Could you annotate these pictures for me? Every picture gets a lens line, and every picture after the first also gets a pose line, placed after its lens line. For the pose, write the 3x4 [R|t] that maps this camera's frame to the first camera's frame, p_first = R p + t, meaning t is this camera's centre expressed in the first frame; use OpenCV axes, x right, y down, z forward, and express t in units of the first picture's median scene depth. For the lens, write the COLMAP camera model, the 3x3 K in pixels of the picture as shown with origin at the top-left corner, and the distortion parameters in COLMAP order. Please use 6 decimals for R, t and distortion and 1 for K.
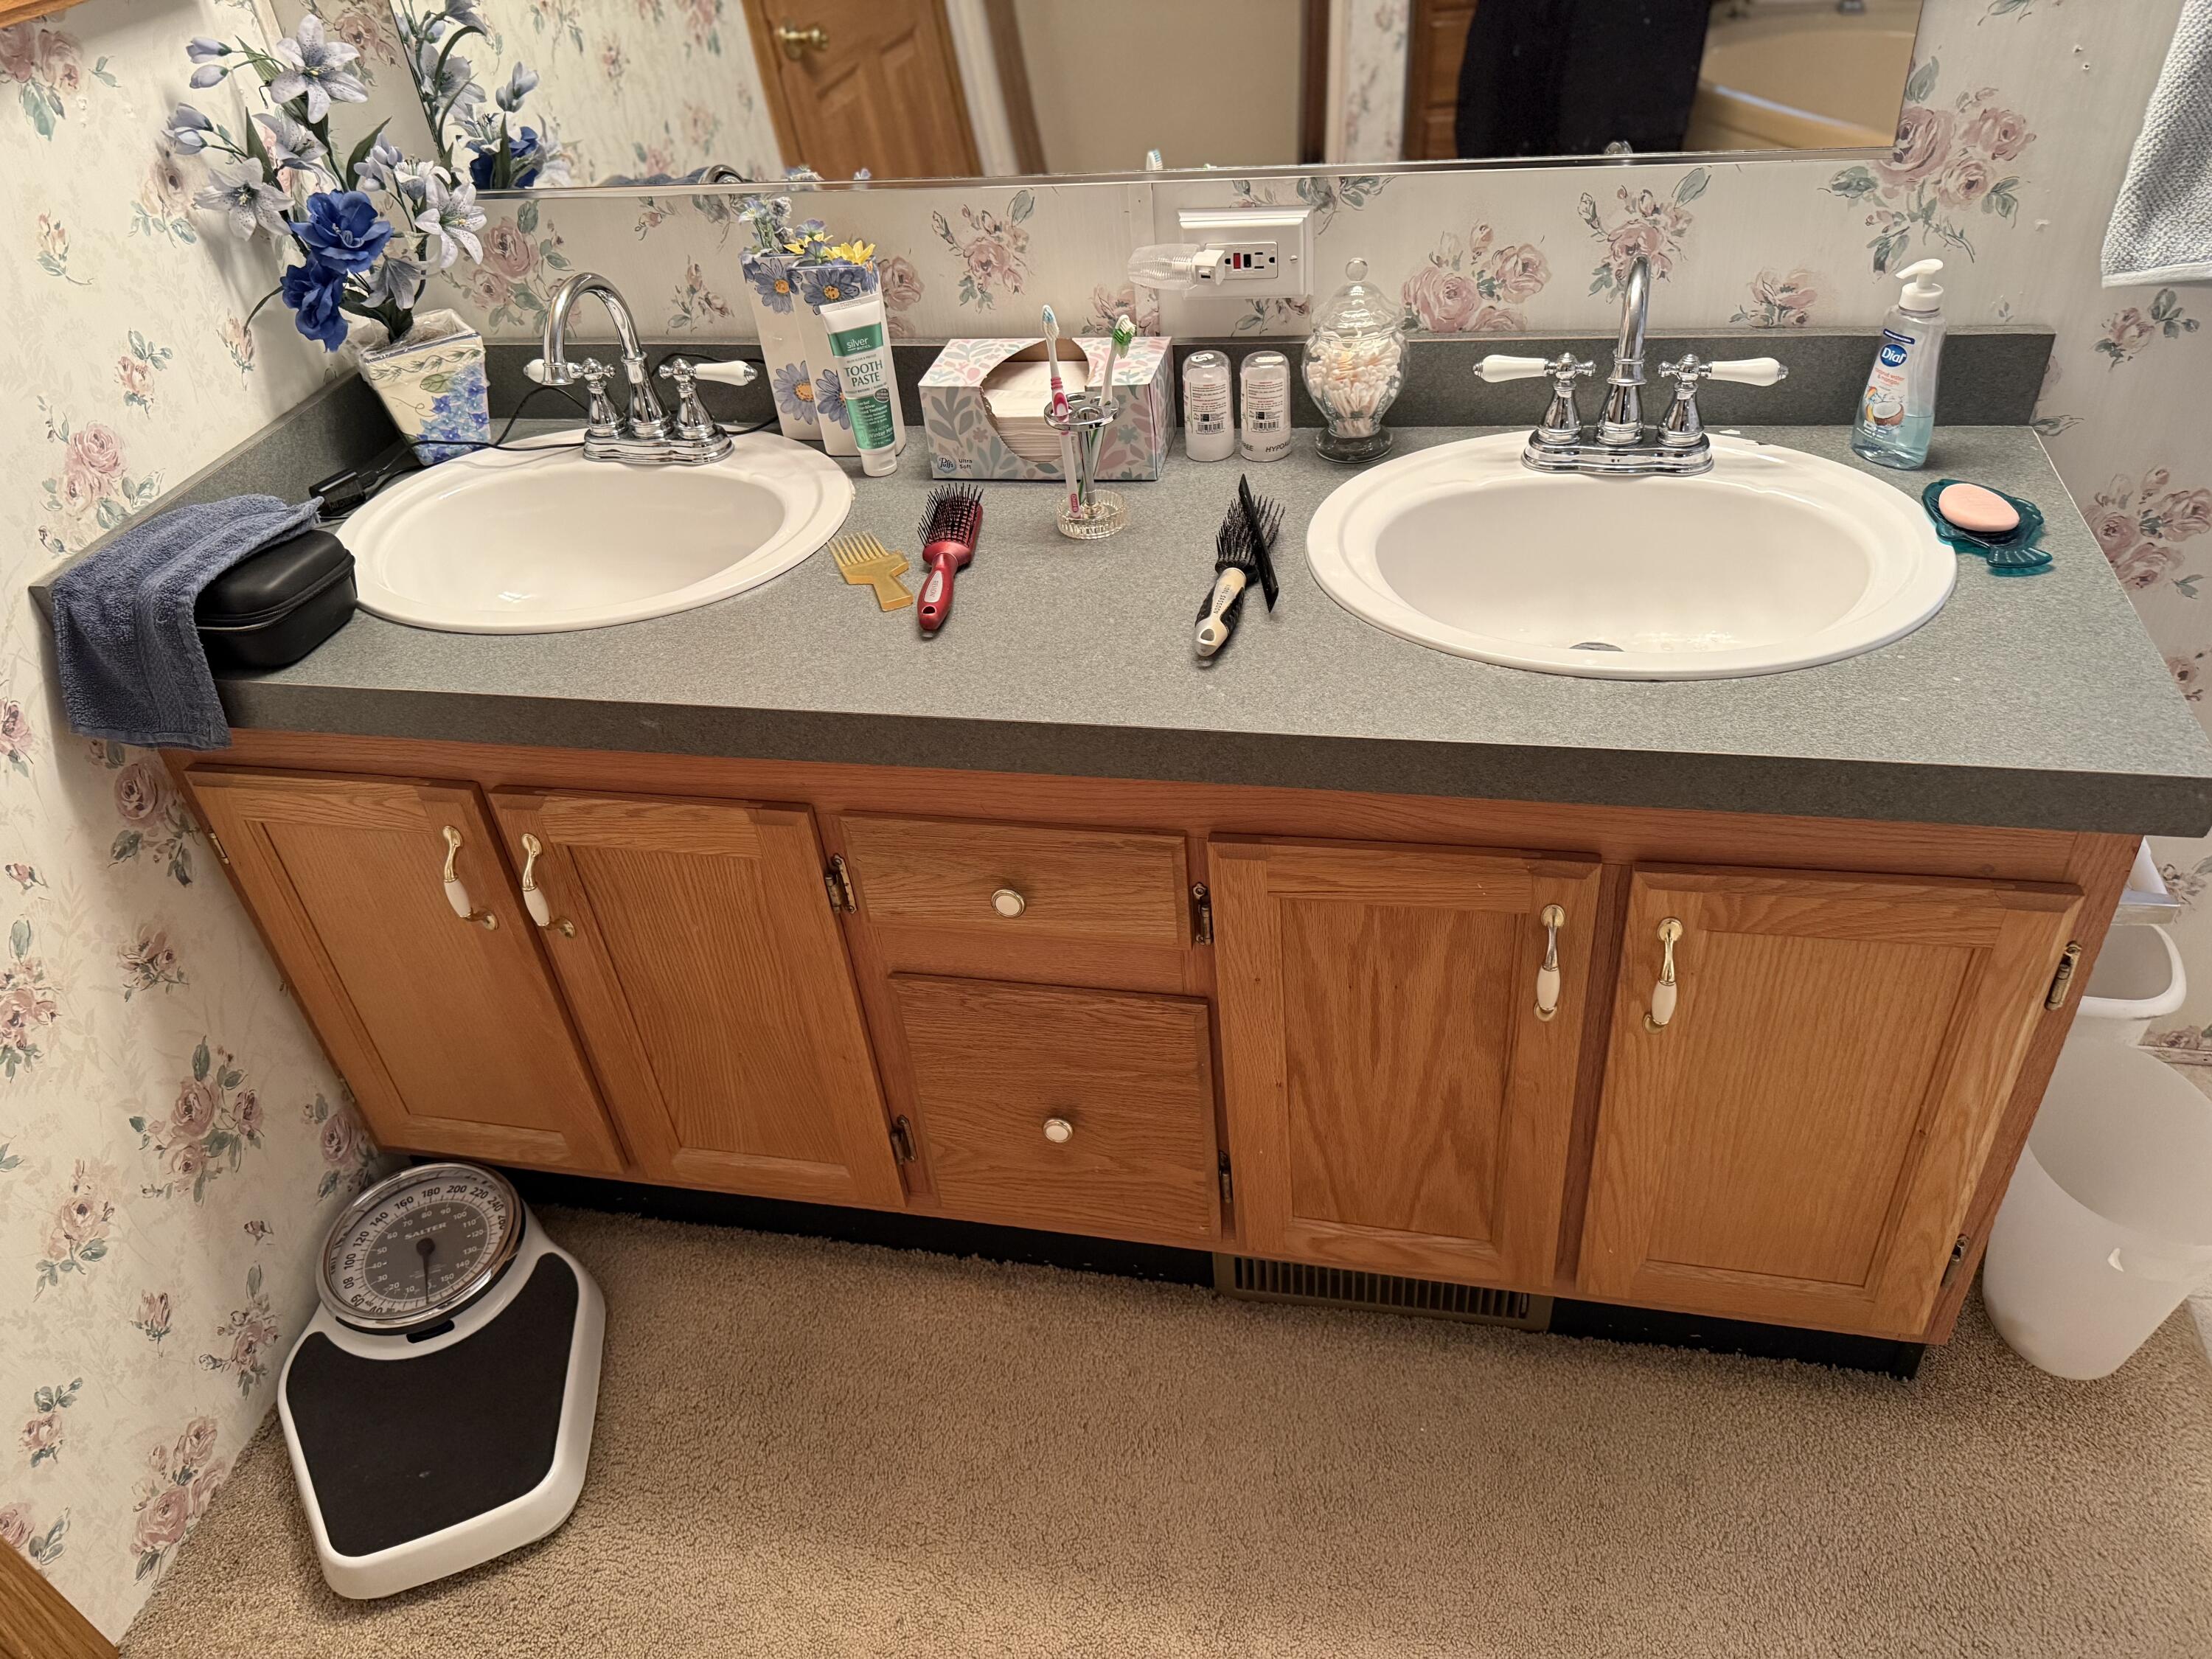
lens RADIAL K [[1569.1, 0, 1106.0], [0, 1569.1, 829.5], [0, 0, 1]] dist [0.107701, -0.189313]
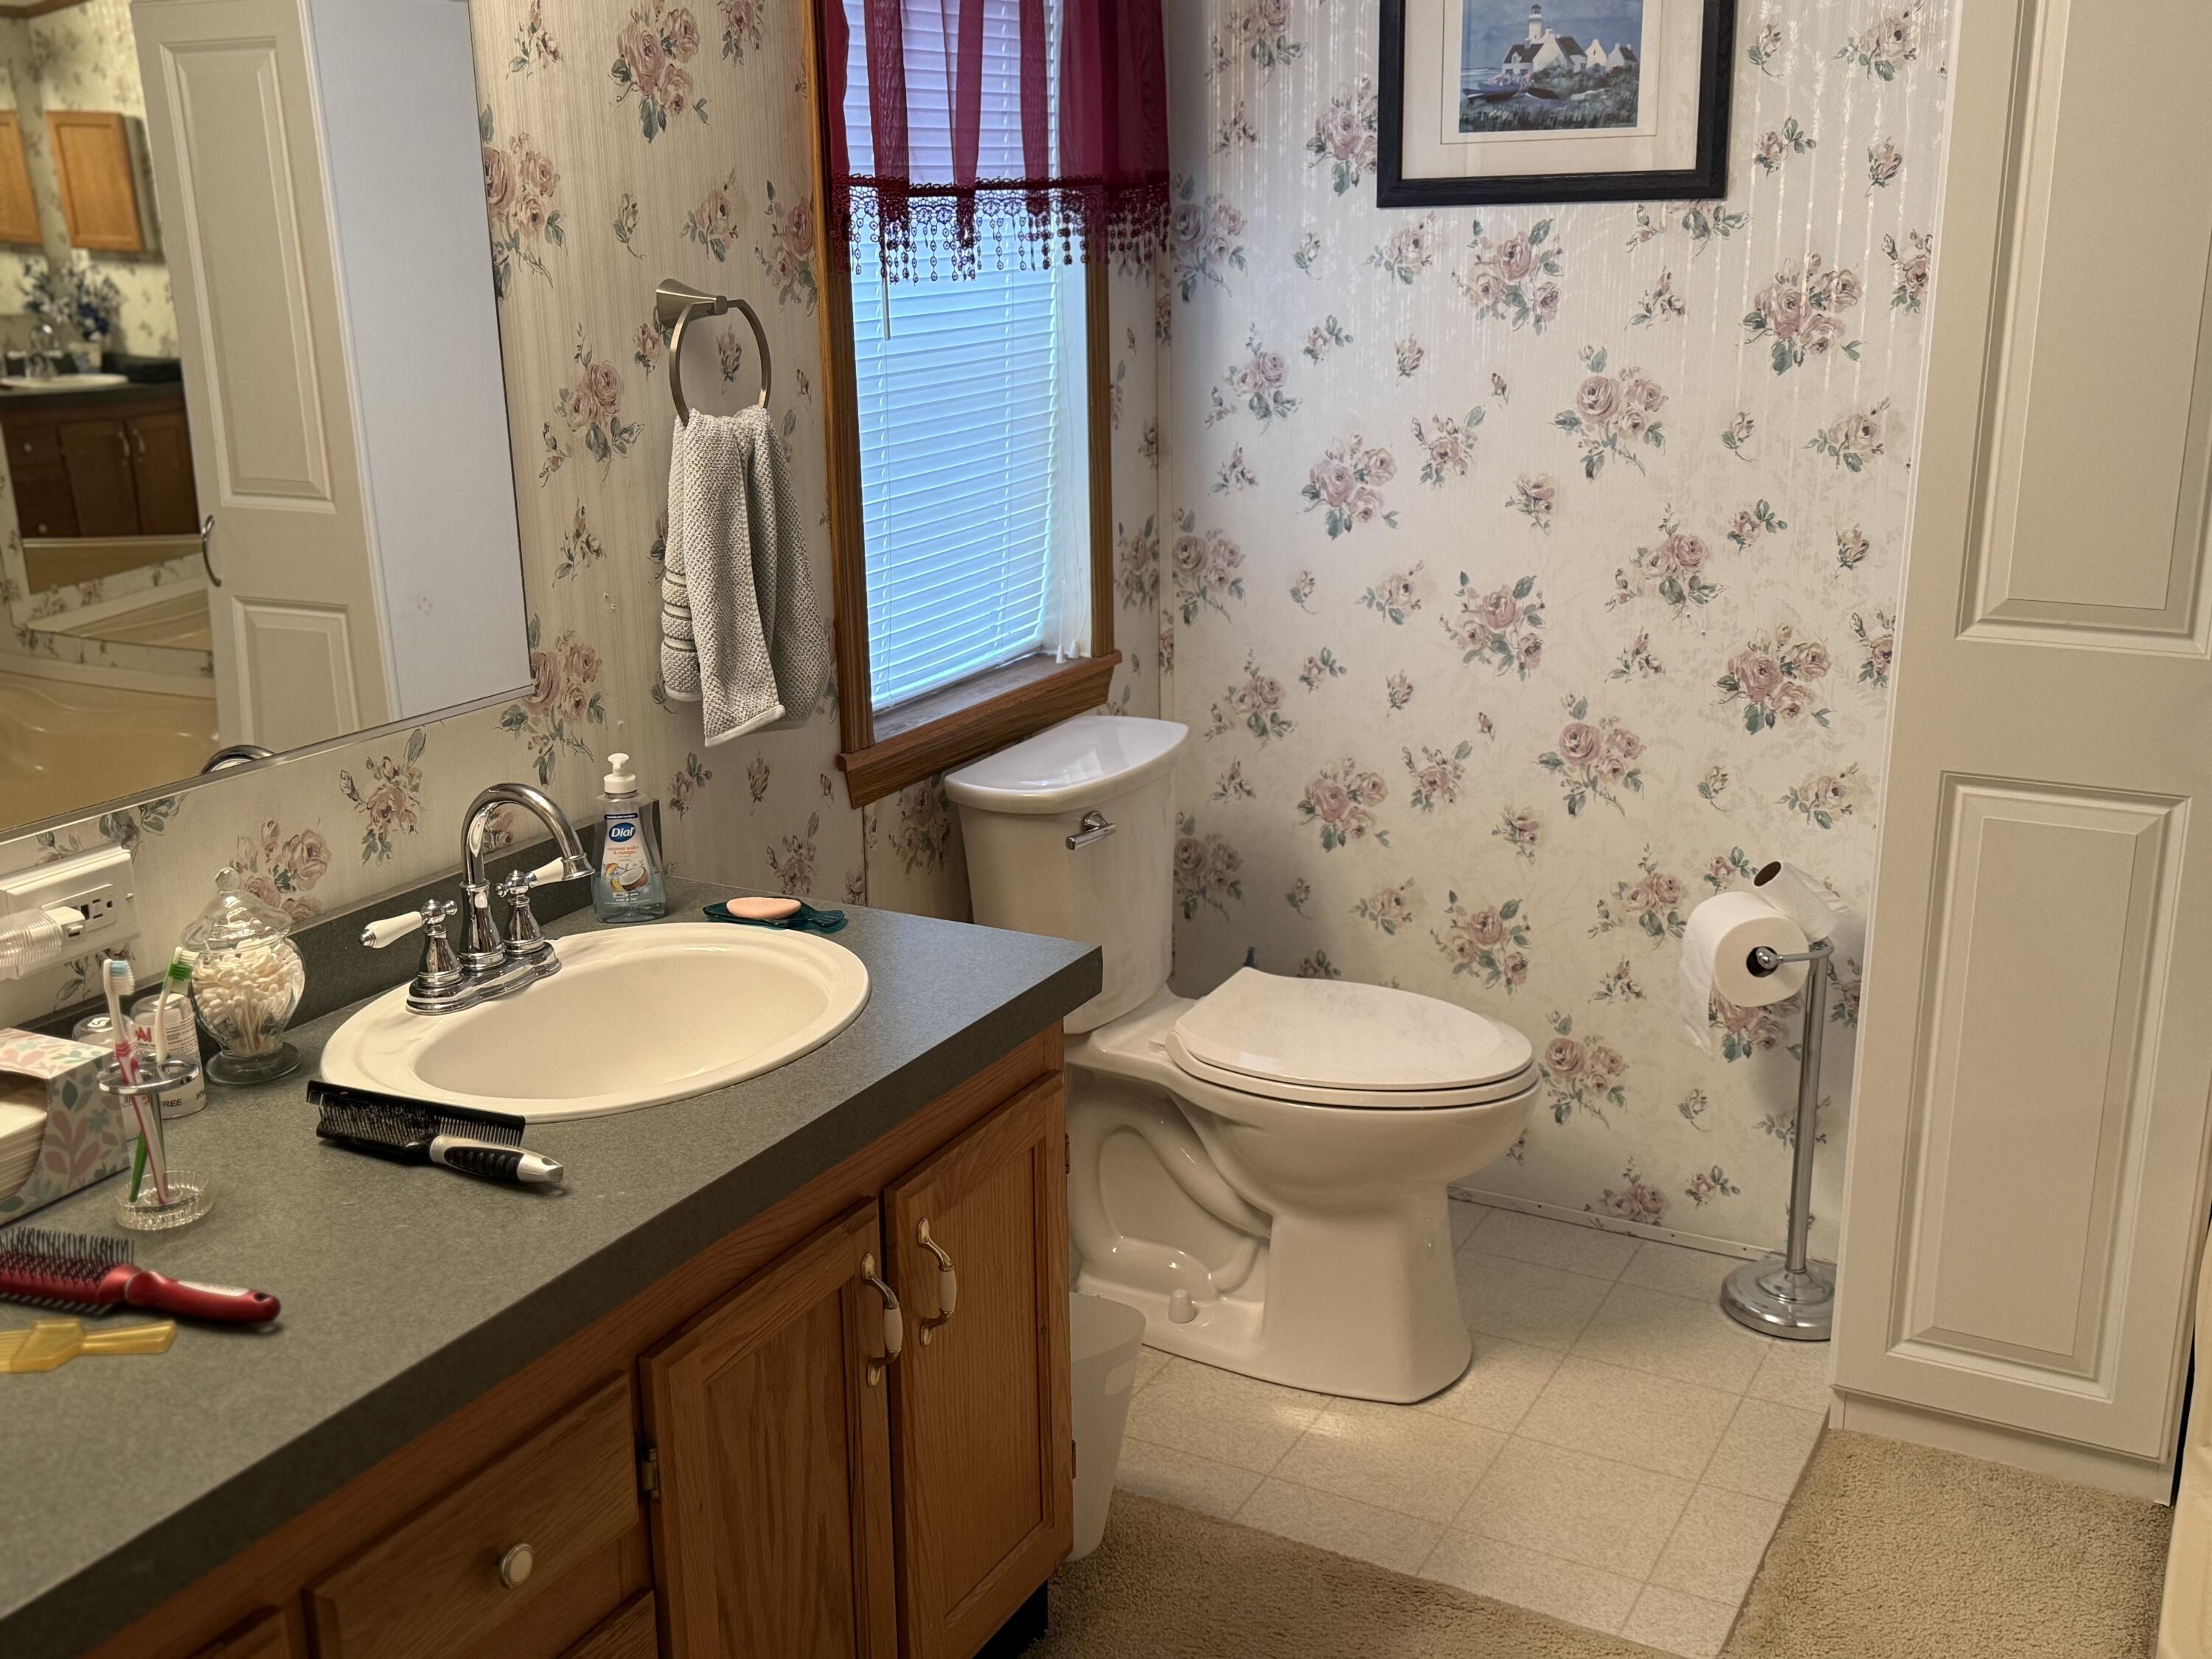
lens RADIAL K [[2101.9, 0, 1106.0], [0, 2101.9, 829.5], [0, 0, 1]] dist [-0.003944, -0.215682]
pose [[0.276069, -0.177845, 0.944541, -0.837034], [0.583604, 0.811845, -0.017715, -0.058194], [-0.763670, 0.556128, 0.327916, 0.203424]]
